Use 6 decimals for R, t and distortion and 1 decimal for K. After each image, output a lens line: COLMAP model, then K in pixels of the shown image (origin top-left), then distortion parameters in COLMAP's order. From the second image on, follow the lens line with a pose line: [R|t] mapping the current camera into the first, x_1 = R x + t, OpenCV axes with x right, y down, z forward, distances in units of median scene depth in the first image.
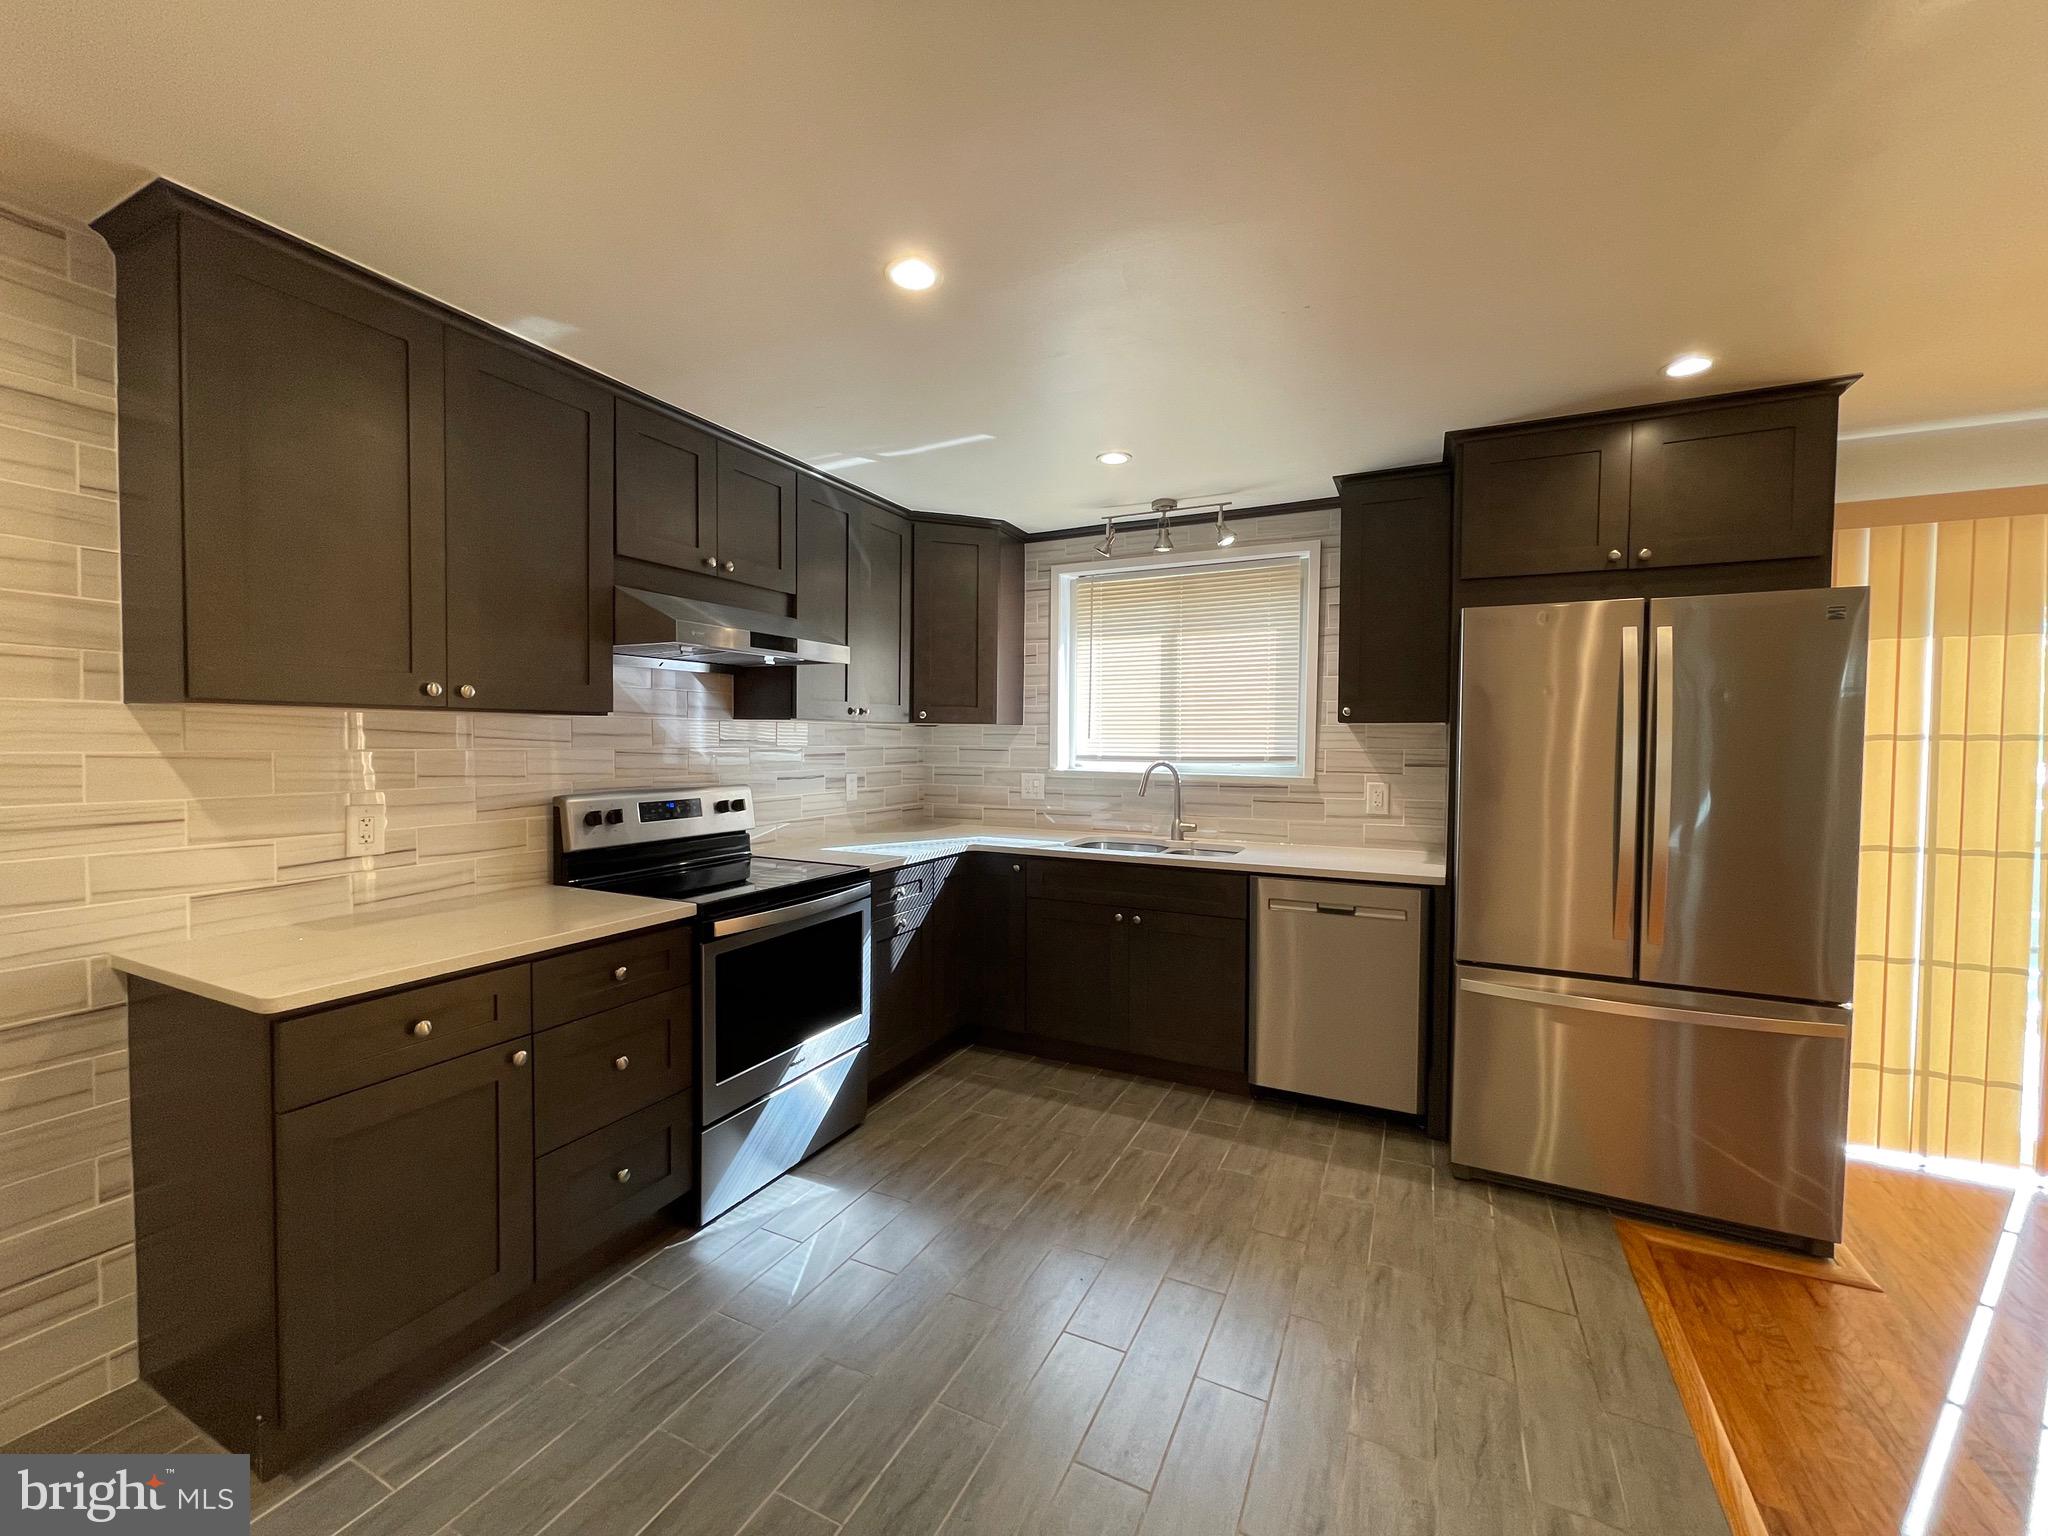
lens RADIAL K [[833.0, 0, 1020.9], [0, 833.0, 762.7], [0, 0, 1]] dist [0.002139, -0.000170]
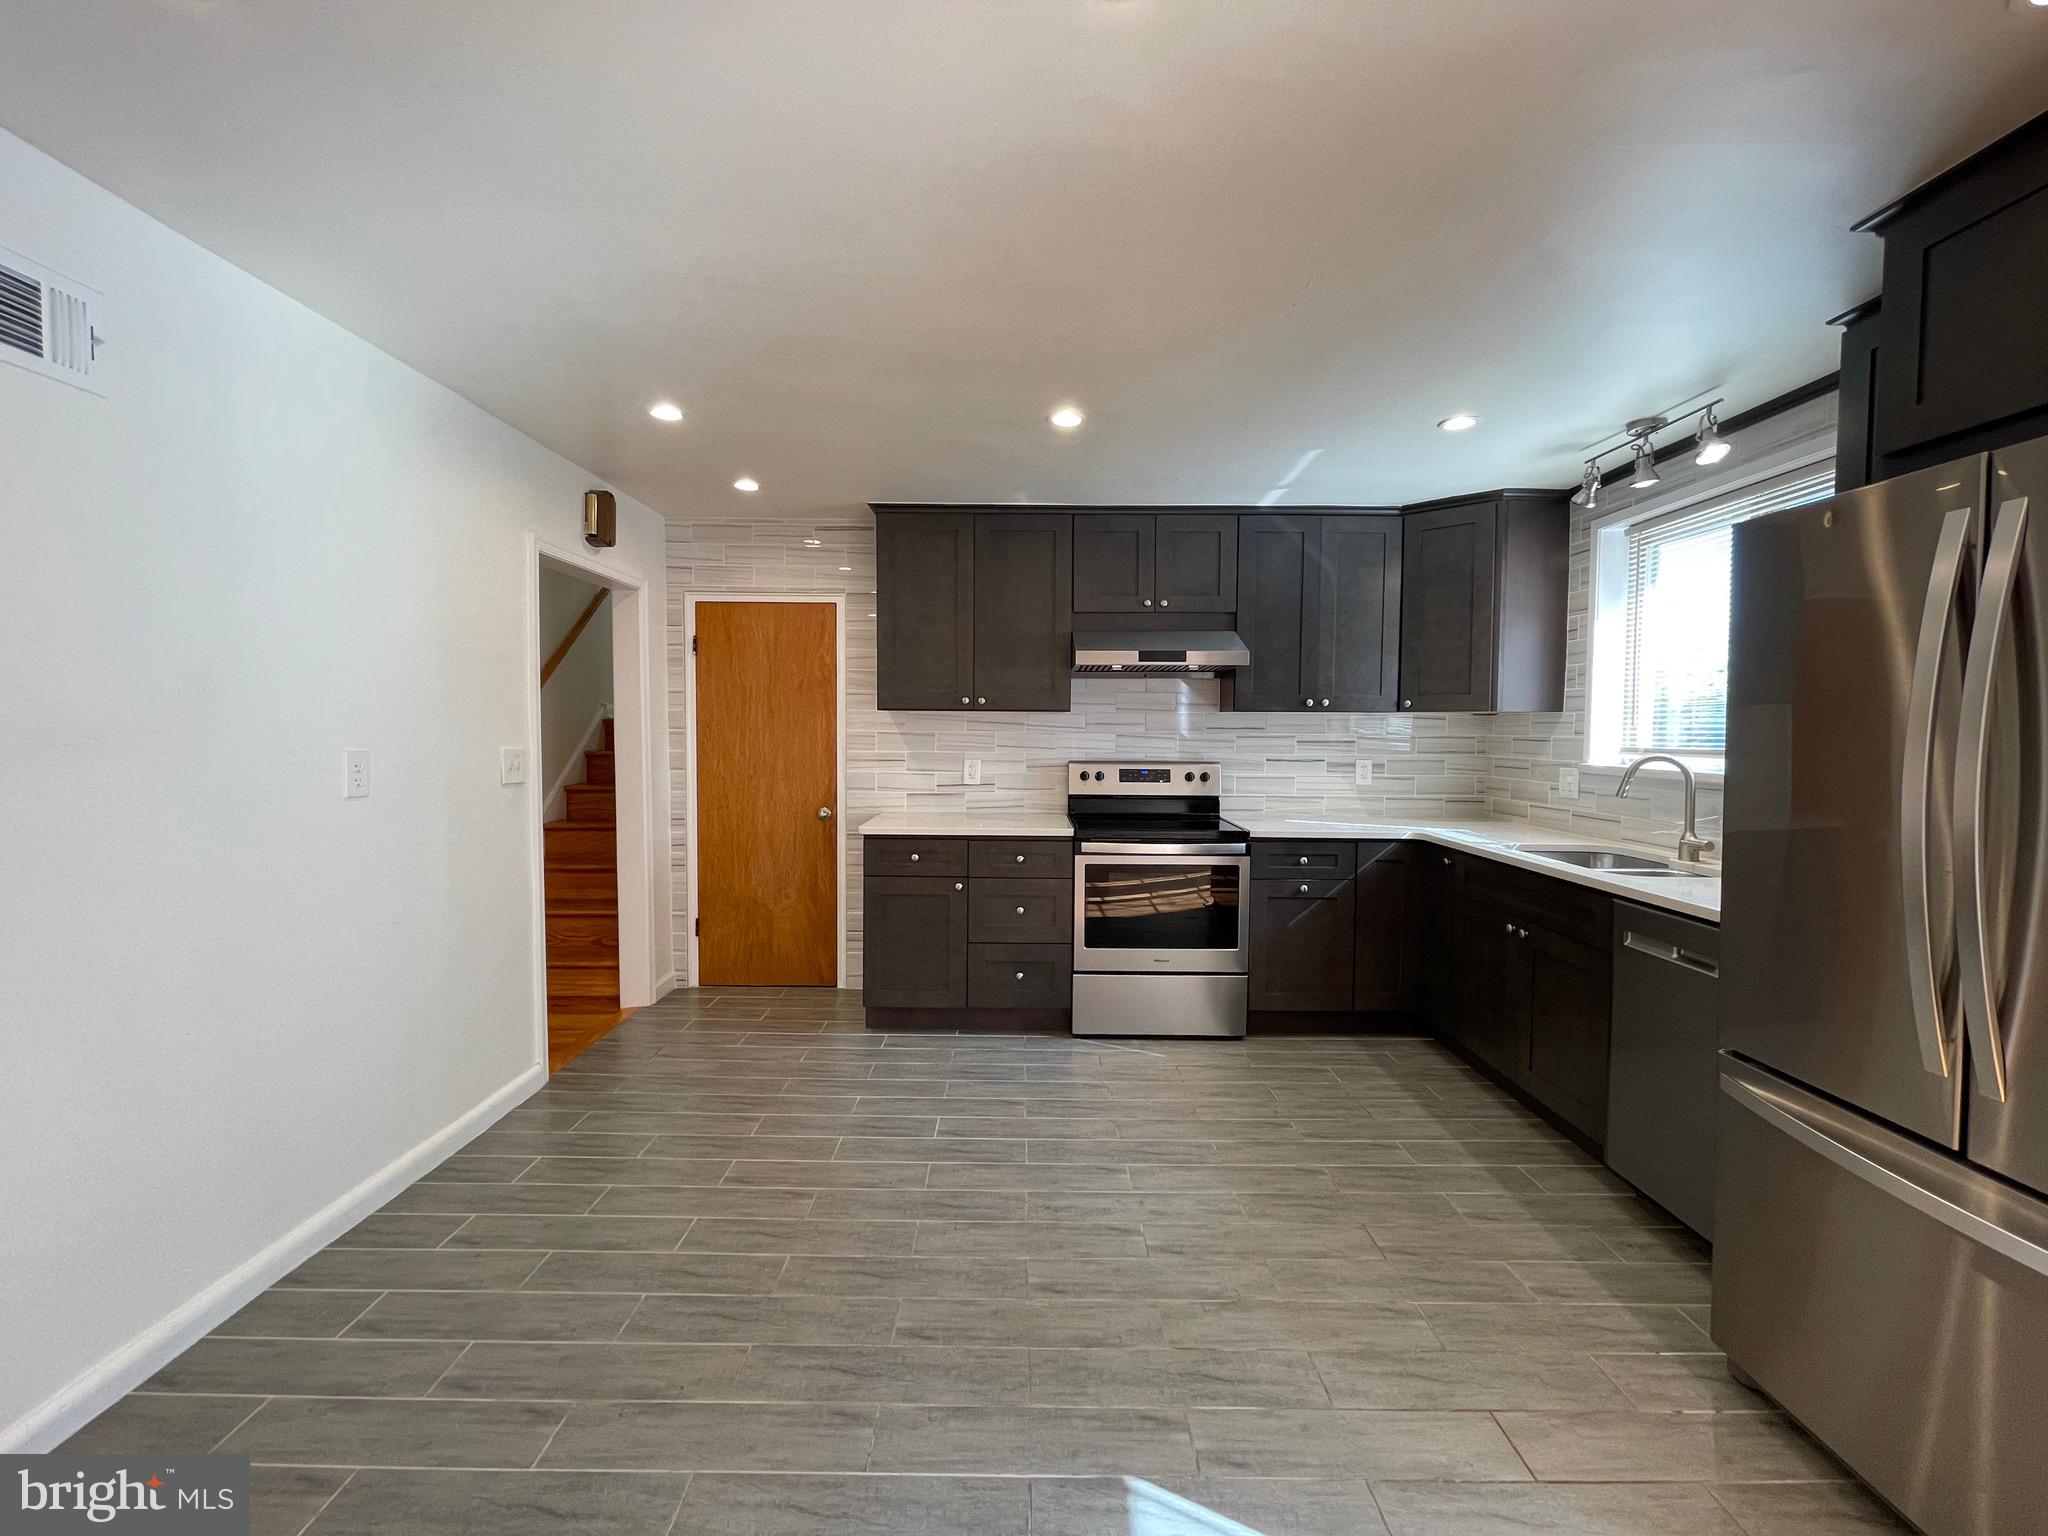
lens RADIAL K [[833.0, 0, 1020.9], [0, 833.0, 762.7], [0, 0, 1]] dist [0.002139, -0.000170]
pose [[0.443271, 0.032921, -0.895783, 0.834837], [-0.030967, 0.999291, 0.021401, 0.010541], [0.895852, 0.018253, 0.443977, 0.174659]]
